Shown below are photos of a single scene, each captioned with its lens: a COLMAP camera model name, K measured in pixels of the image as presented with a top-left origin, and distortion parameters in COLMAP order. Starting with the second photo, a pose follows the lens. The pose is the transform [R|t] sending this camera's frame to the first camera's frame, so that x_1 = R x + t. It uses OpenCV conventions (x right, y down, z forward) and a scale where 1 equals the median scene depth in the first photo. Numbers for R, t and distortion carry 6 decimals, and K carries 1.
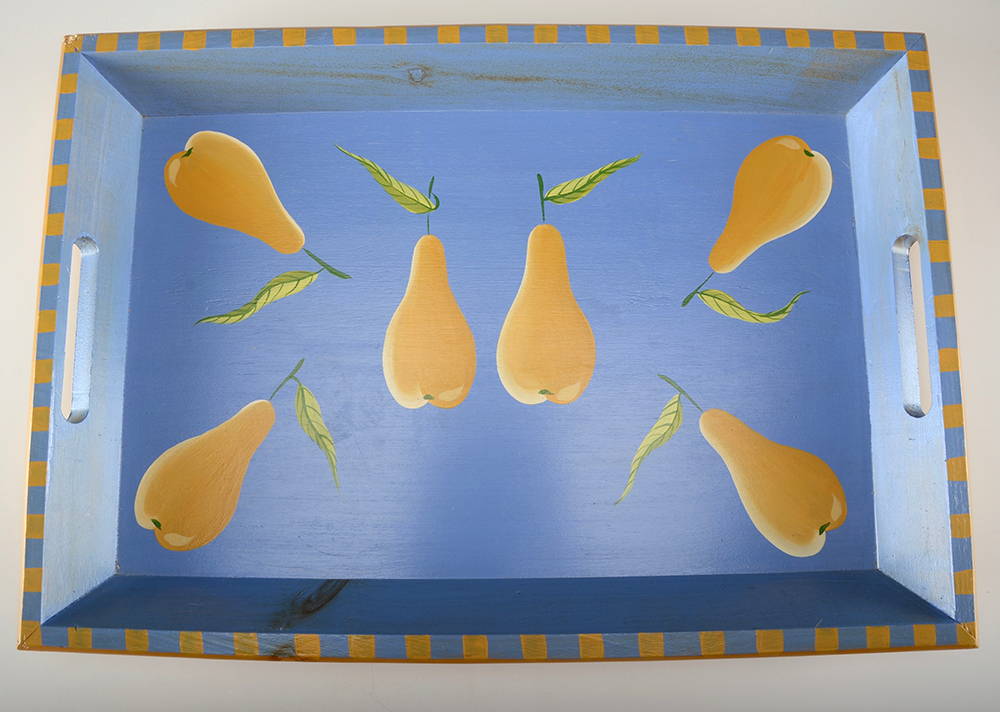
lens RADIAL K [[894.9, 0, 471.4], [0, 894.9, 334.2], [0, 0, 1]] dist [-0.119885, 0.019207]
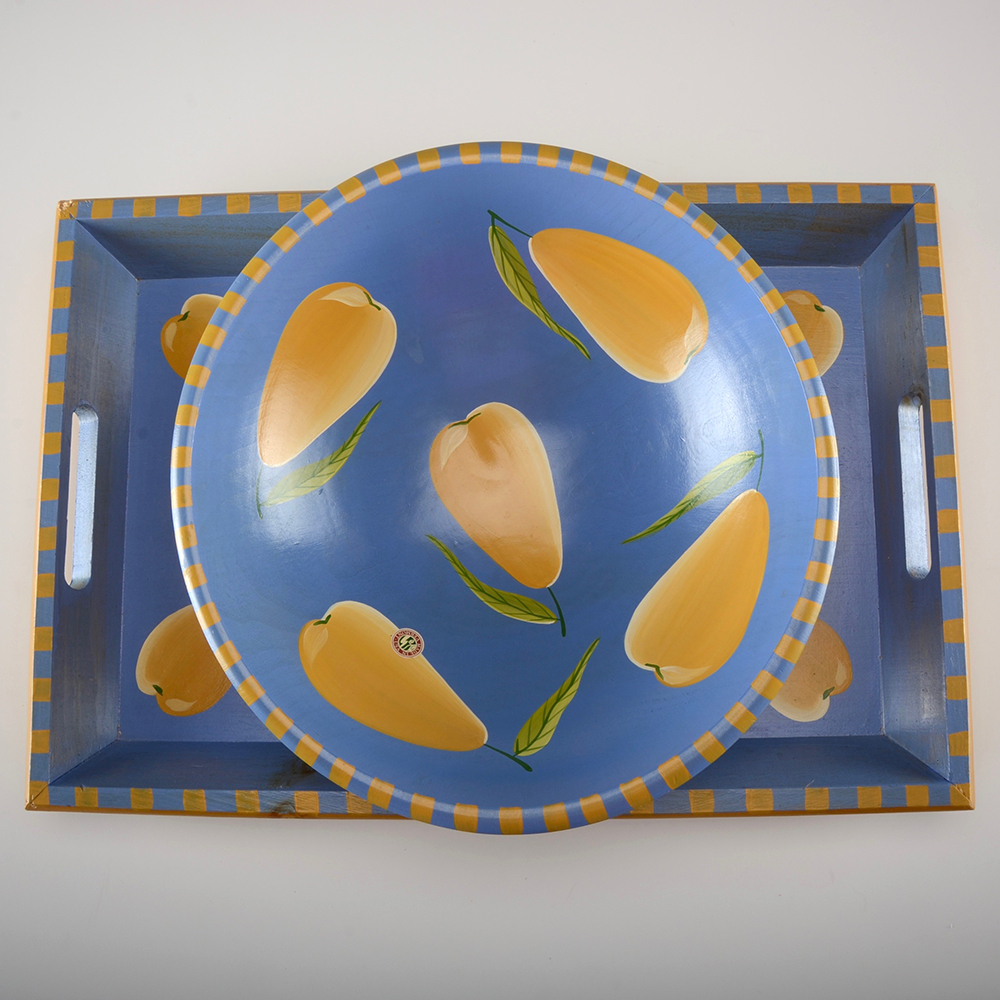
lens RADIAL K [[1158.4, 0, 500.0], [0, 1158.4, 500.0], [0, 0, 1]] dist [-0.122567, 0.009674]
pose [[0.999546, -0.008078, -0.029022, 0.073651], [0.008291, 0.999939, 0.007241, -0.007608], [0.028962, -0.007478, 0.999553, -0.299989]]
